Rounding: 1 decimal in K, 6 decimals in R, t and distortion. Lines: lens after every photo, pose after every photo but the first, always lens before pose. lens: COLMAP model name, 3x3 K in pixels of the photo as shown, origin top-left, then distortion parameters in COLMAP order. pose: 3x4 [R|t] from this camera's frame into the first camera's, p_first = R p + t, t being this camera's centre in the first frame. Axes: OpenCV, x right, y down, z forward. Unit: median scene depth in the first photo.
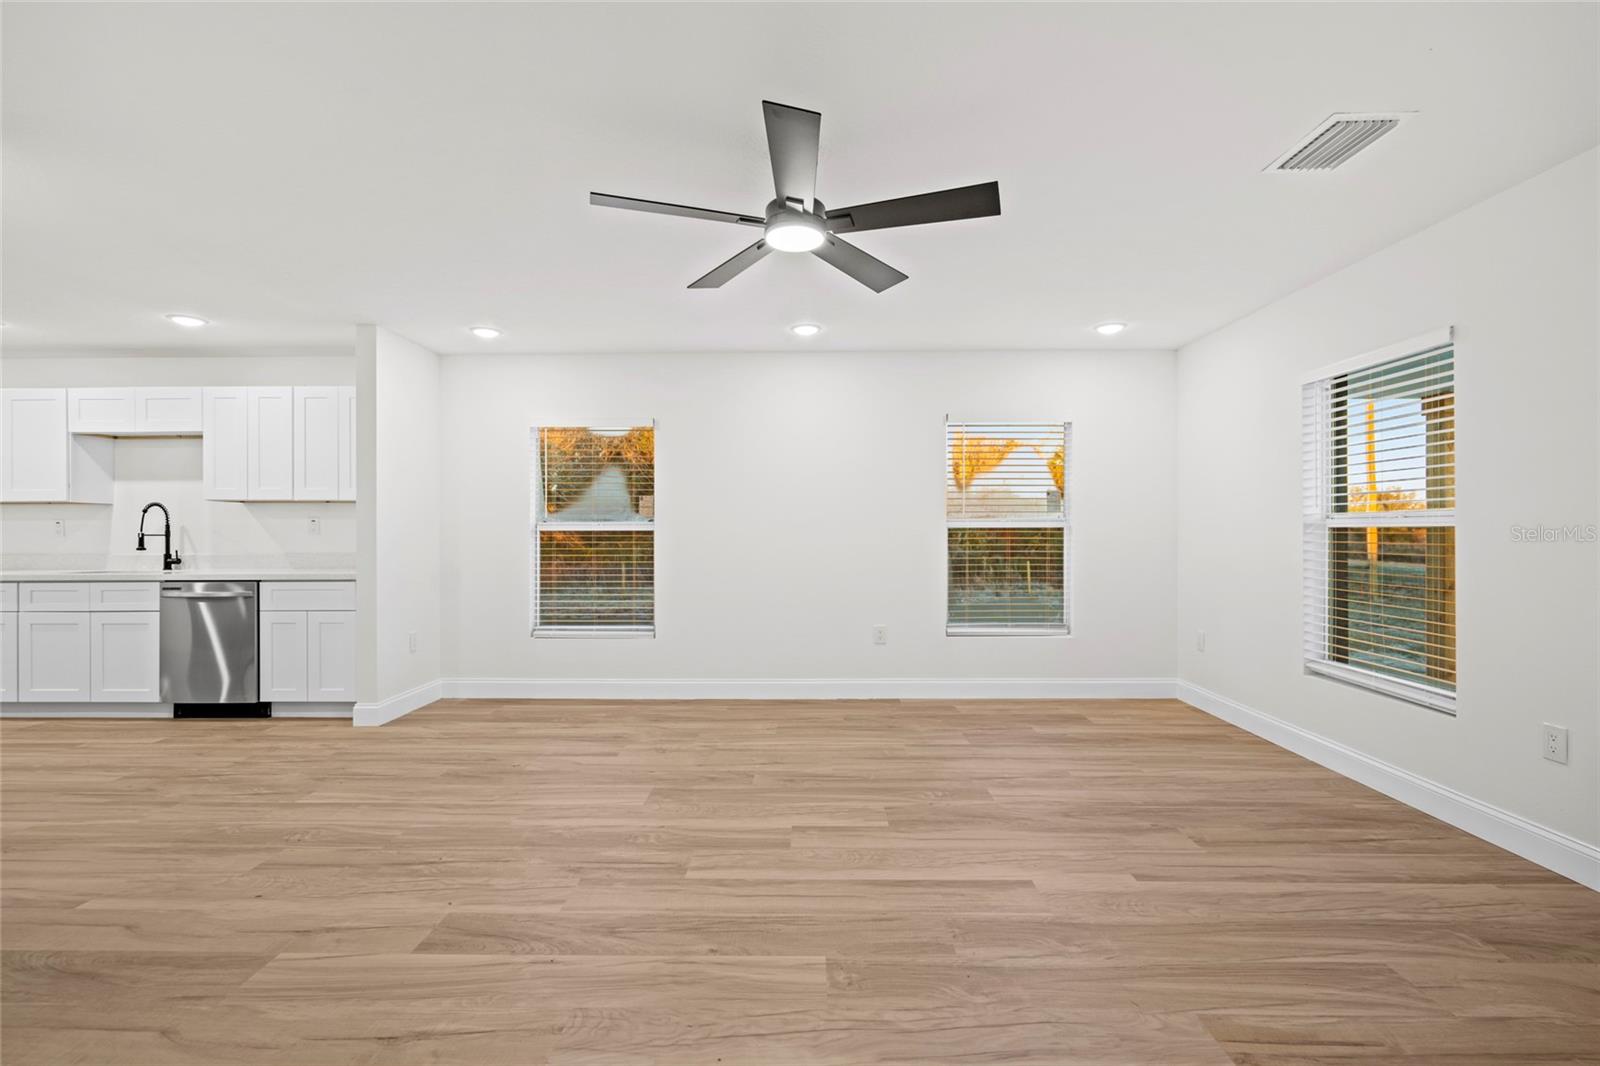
lens RADIAL K [[723.4, 0, 803.7], [0, 723.4, 534.2], [0, 0, 1]] dist [-0.001438, 0.000679]
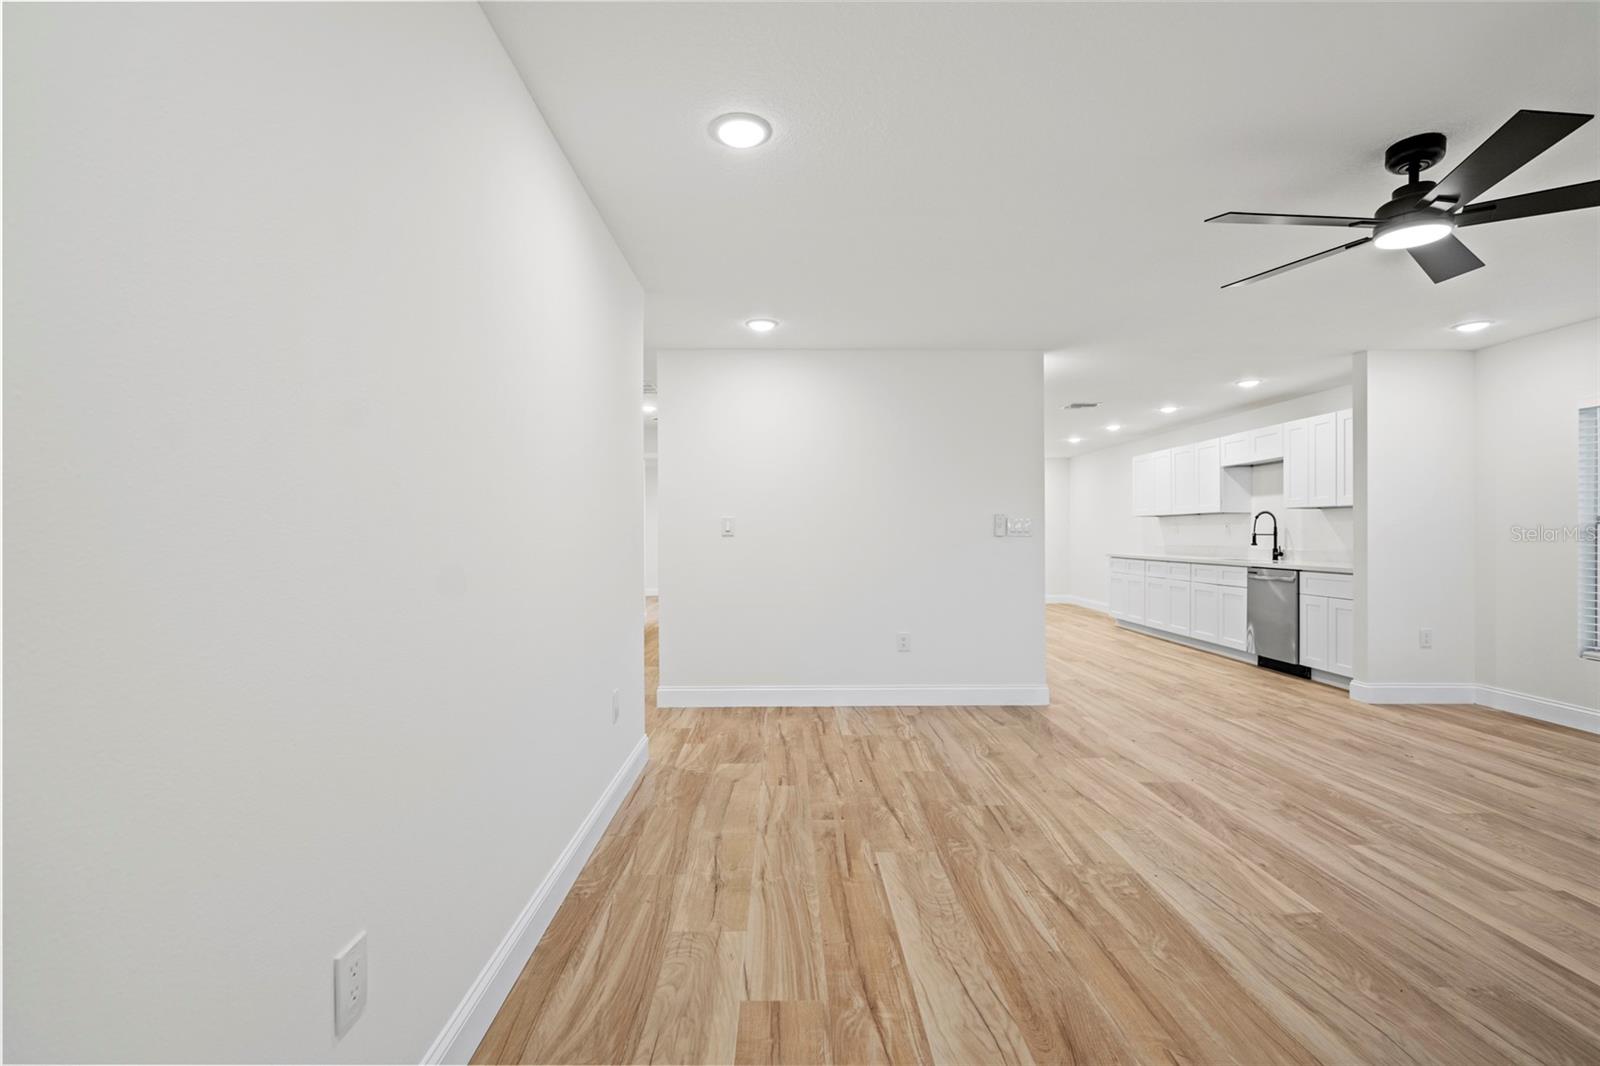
lens RADIAL K [[719.0, 0, 796.9], [0, 719.0, 532.7], [0, 0, 1]] dist [-0.003784, 0.001106]
pose [[0.032720, 0.000823, -0.999464, 0.661364], [-0.004060, 0.999992, 0.000691, 0.000801], [0.999456, 0.004035, 0.032723, 0.089553]]
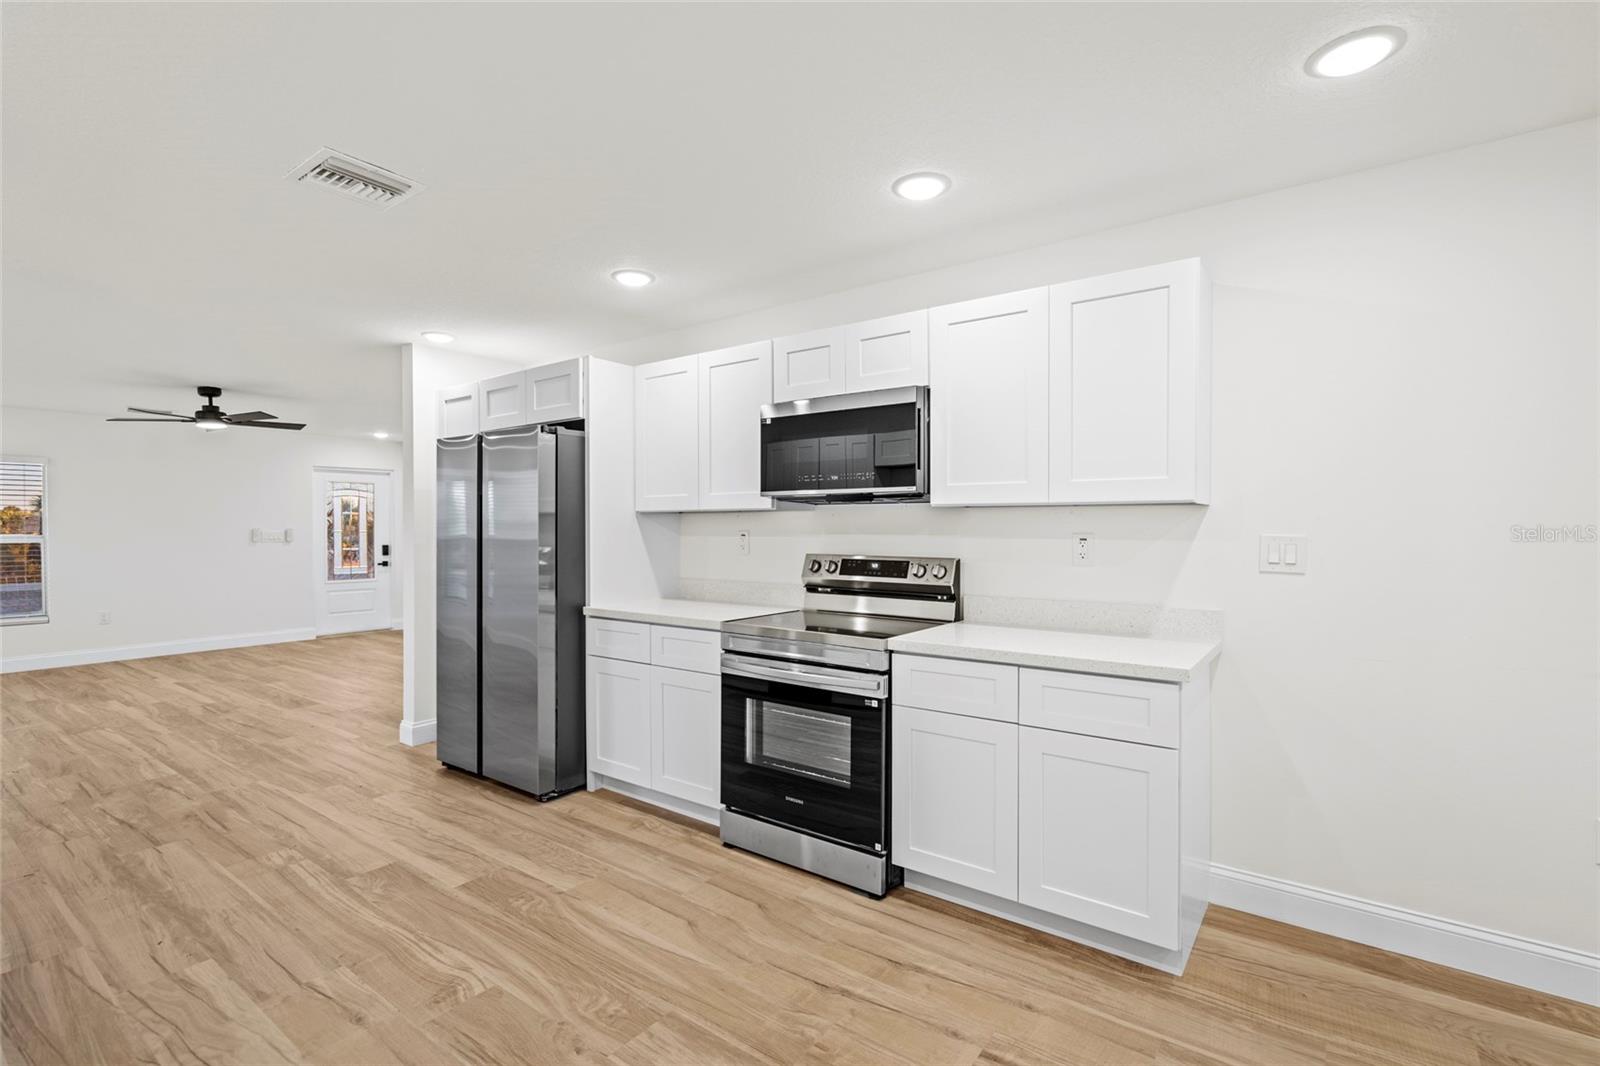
lens RADIAL K [[733.9, 0, 796.3], [0, 733.9, 536.0], [0, 0, 1]] dist [-0.001747, 0.000471]
pose [[-0.811327, -0.002871, 0.584586, -2.141532], [0.006478, 0.999882, 0.013901, -0.040824], [-0.584557, 0.015065, -0.811213, 1.304698]]
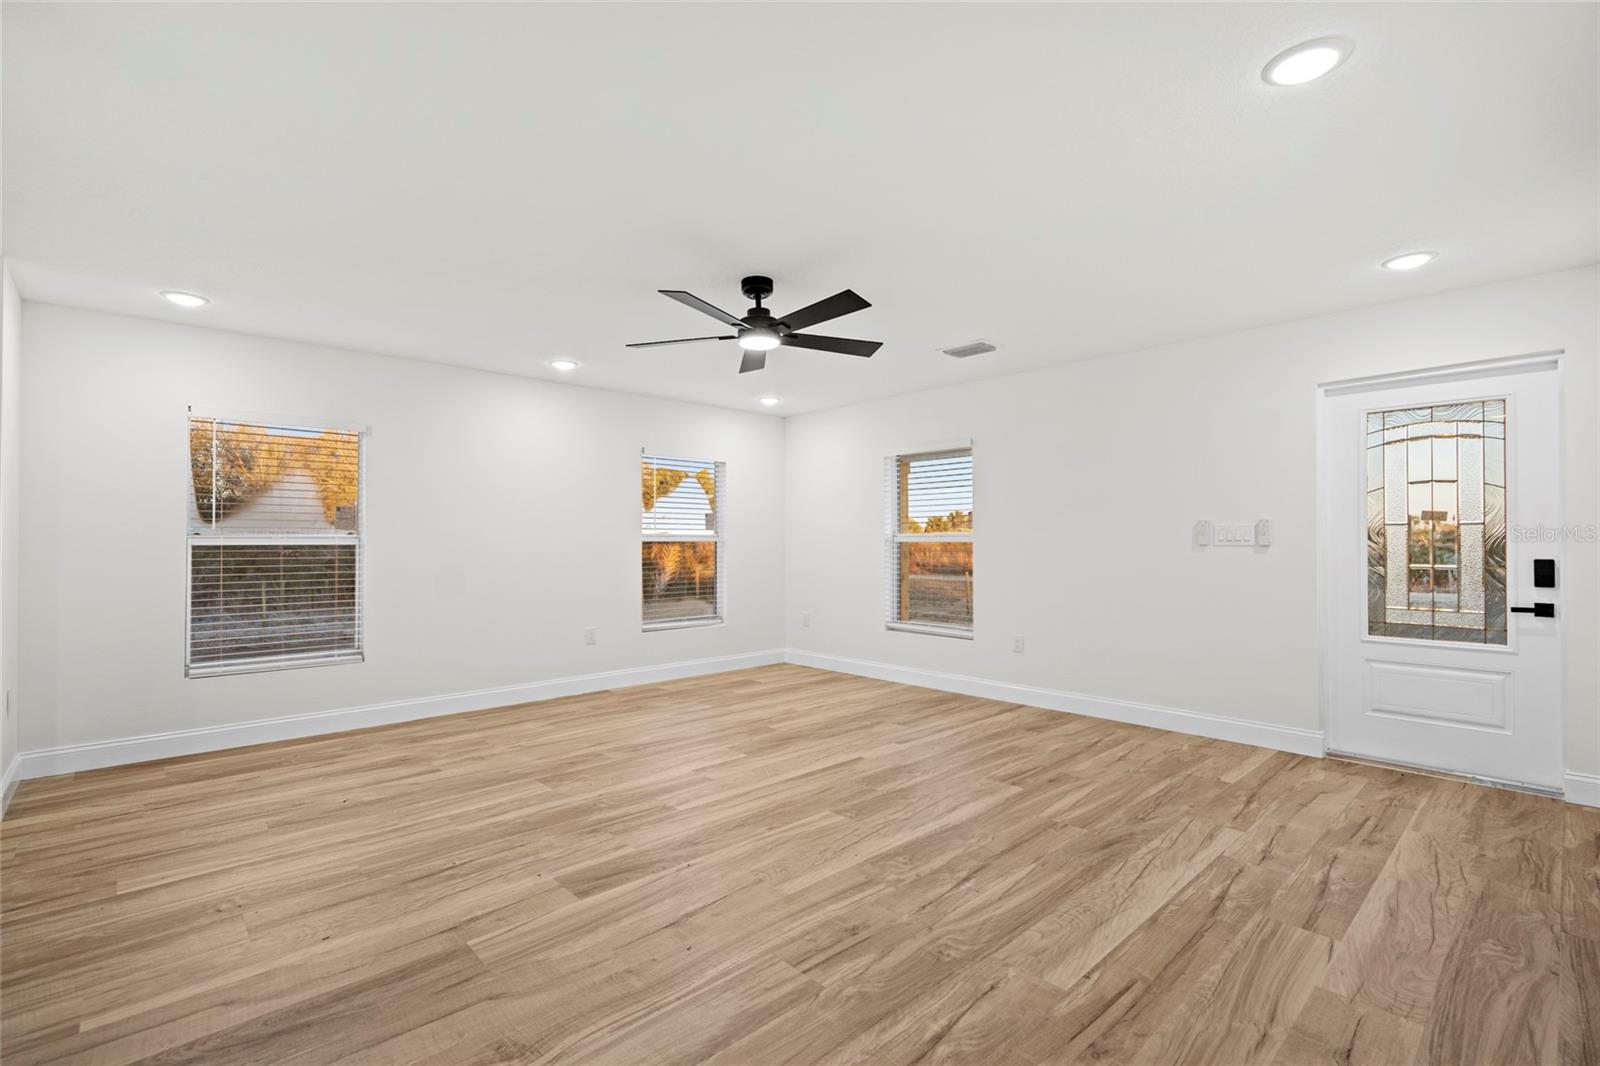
lens RADIAL K [[716.1, 0, 800.2], [0, 716.1, 540.0], [0, 0, 1]] dist [-0.003011, 0.000404]
pose [[0.721775, 0.003237, 0.692120, -0.663004], [0.004882, 0.999940, -0.009767, 0.000938], [-0.692111, 0.010428, 0.721716, -0.062608]]
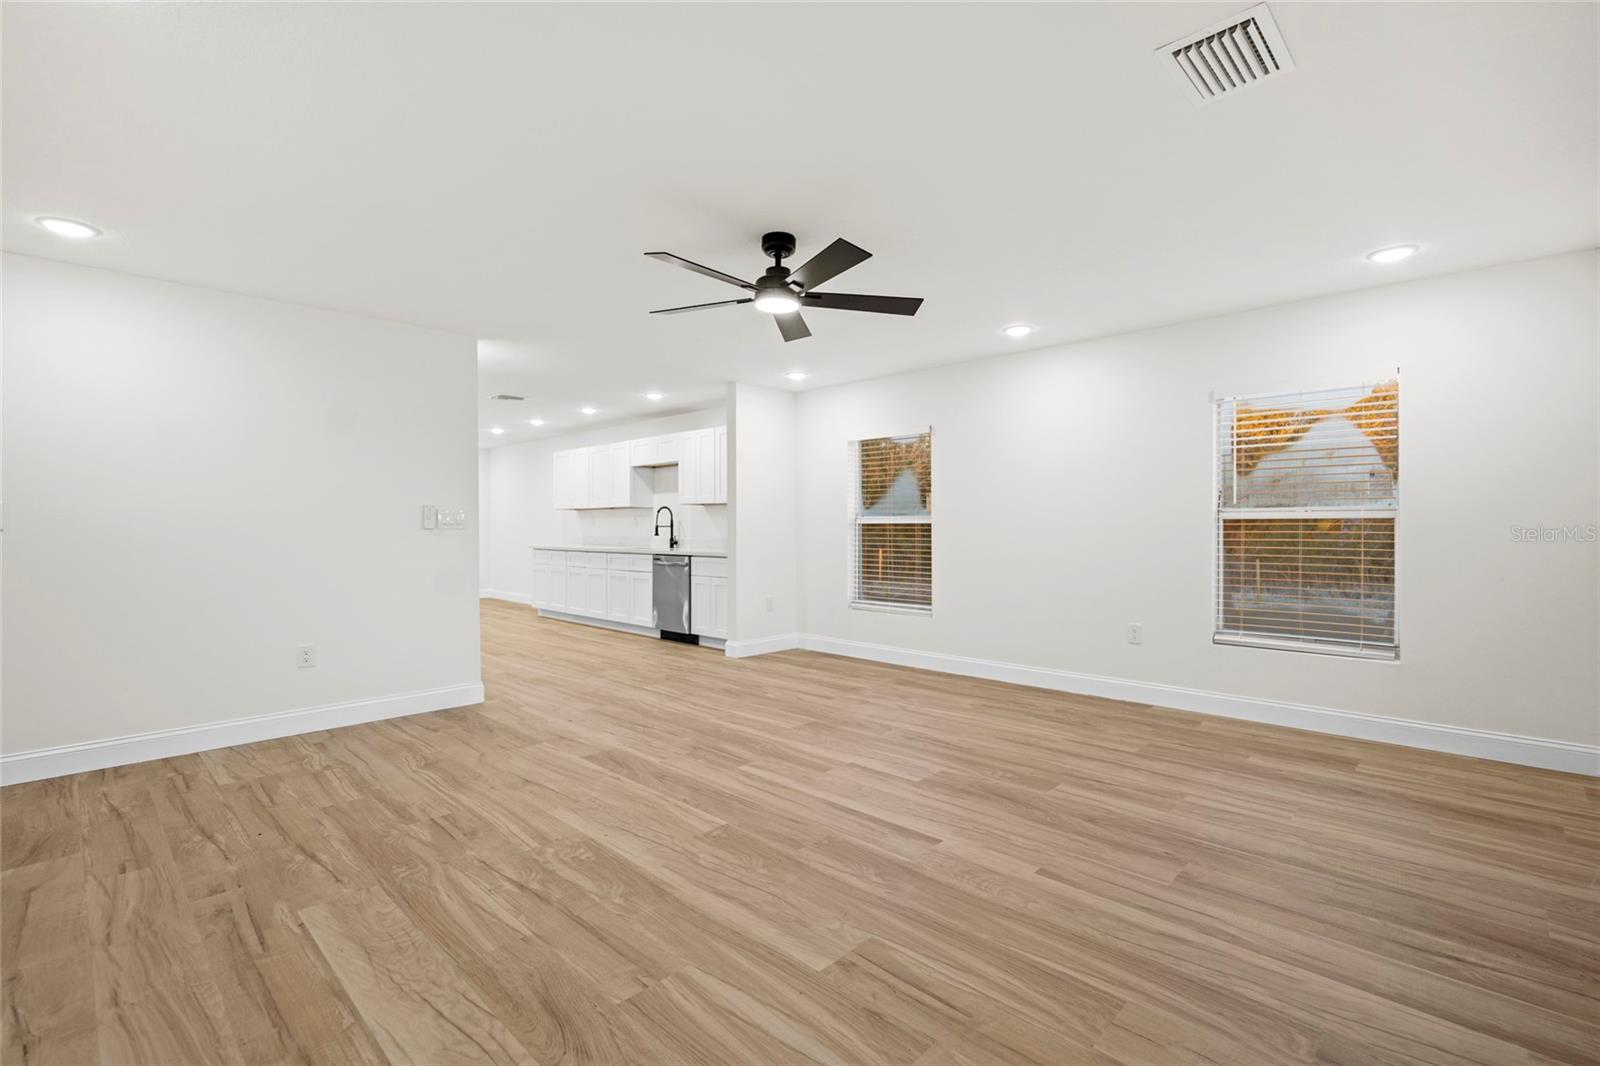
lens RADIAL K [[723.4, 0, 803.7], [0, 723.4, 534.2], [0, 0, 1]] dist [-0.001438, 0.000679]
pose [[0.729396, 0.008763, -0.684035, 0.659973], [-0.001891, 0.999940, 0.010793, 0.000623], [0.684089, -0.006579, 0.729369, 0.040463]]
